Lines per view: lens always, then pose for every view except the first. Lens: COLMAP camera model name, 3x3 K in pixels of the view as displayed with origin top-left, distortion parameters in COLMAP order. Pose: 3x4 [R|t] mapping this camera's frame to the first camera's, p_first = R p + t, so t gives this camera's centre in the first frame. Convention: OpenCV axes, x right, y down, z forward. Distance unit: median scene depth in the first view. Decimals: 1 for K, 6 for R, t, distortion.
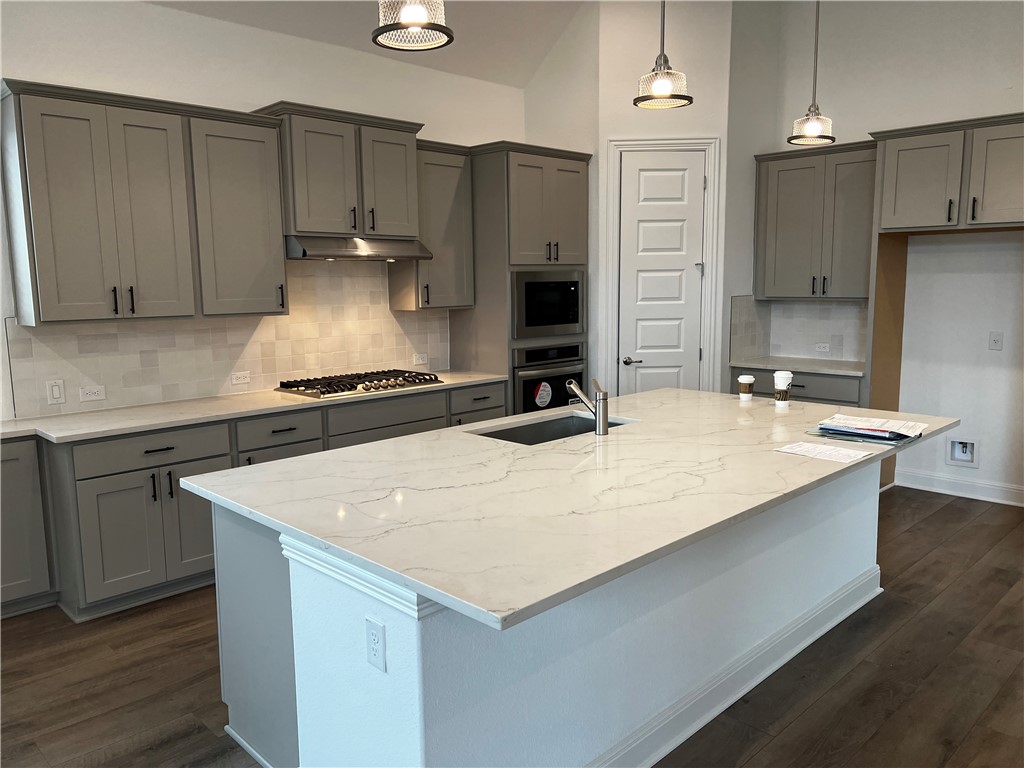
lens RADIAL K [[767.4, 0, 511.1], [0, 767.4, 382.7], [0, 0, 1]] dist [0.047648, -0.055203]
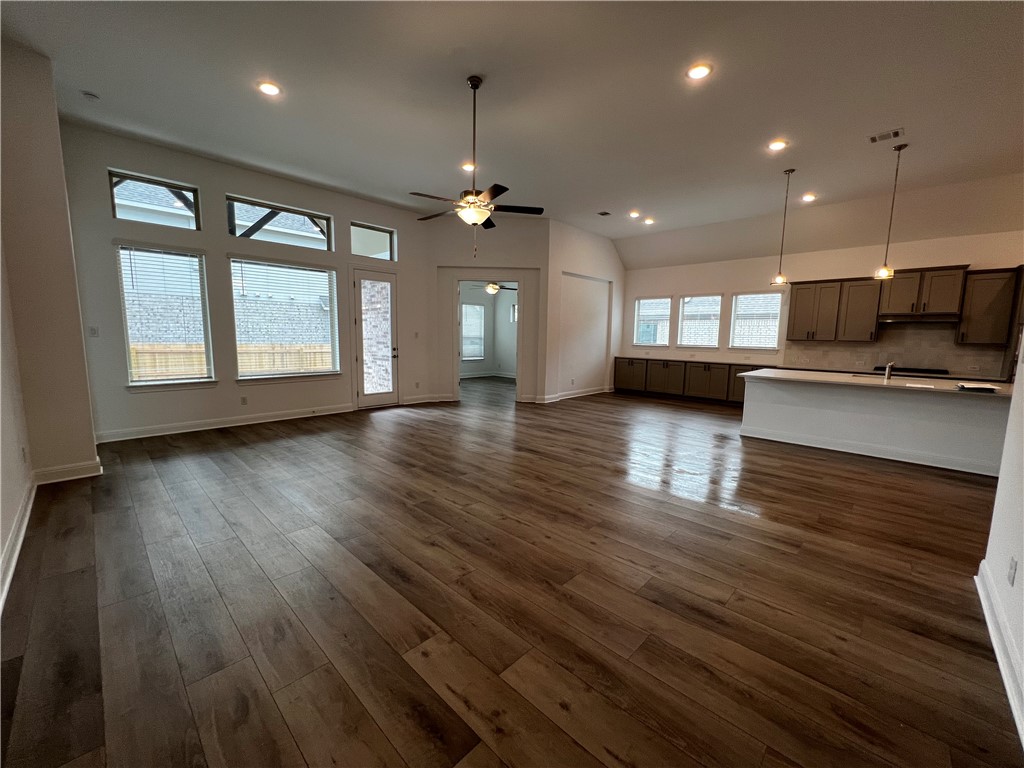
lens RADIAL K [[411.5, 0, 509.7], [0, 411.5, 385.0], [0, 0, 1]] dist [-0.006261, 0.001505]
pose [[0.022631, 0.135552, -0.990512, 1.262284], [-0.148911, 0.980170, 0.130734, 0.074846], [0.988592, 0.144539, 0.042367, -0.416260]]
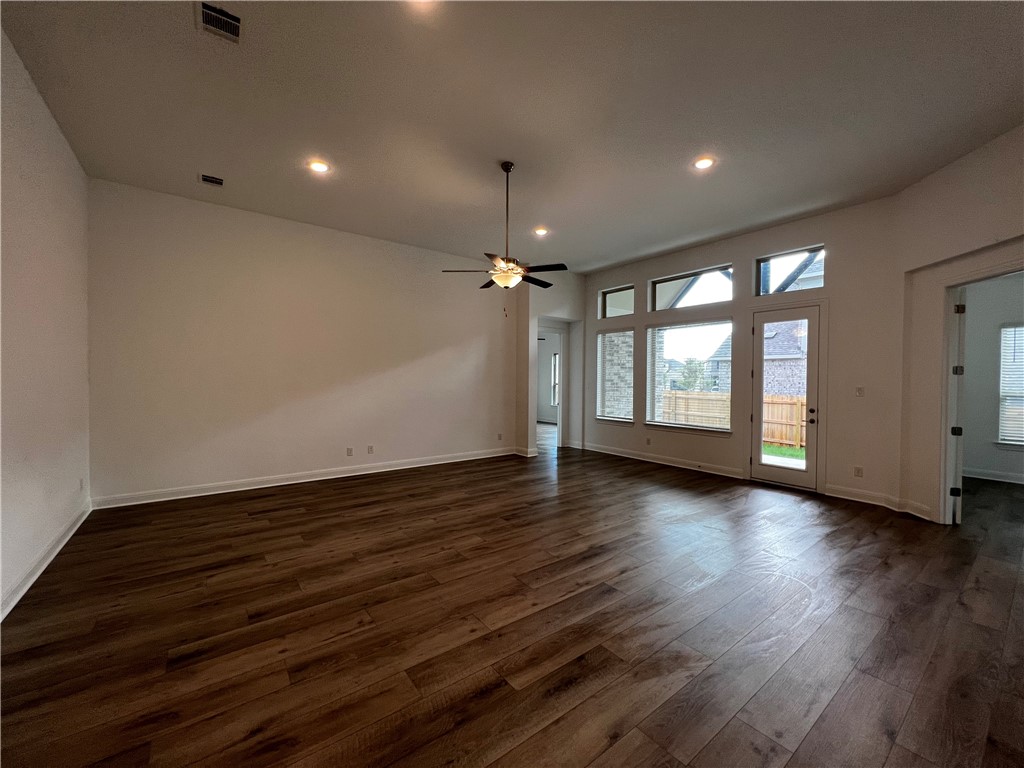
lens RADIAL K [[409.8, 0, 511.5], [0, 409.8, 384.2], [0, 0, 1]] dist [-0.004036, 0.001625]
pose [[-0.991565, 0.003898, 0.129555, 0.213874], [0.022631, 0.989400, 0.143443, -0.048429], [-0.127622, 0.145165, -0.981142, 0.463708]]
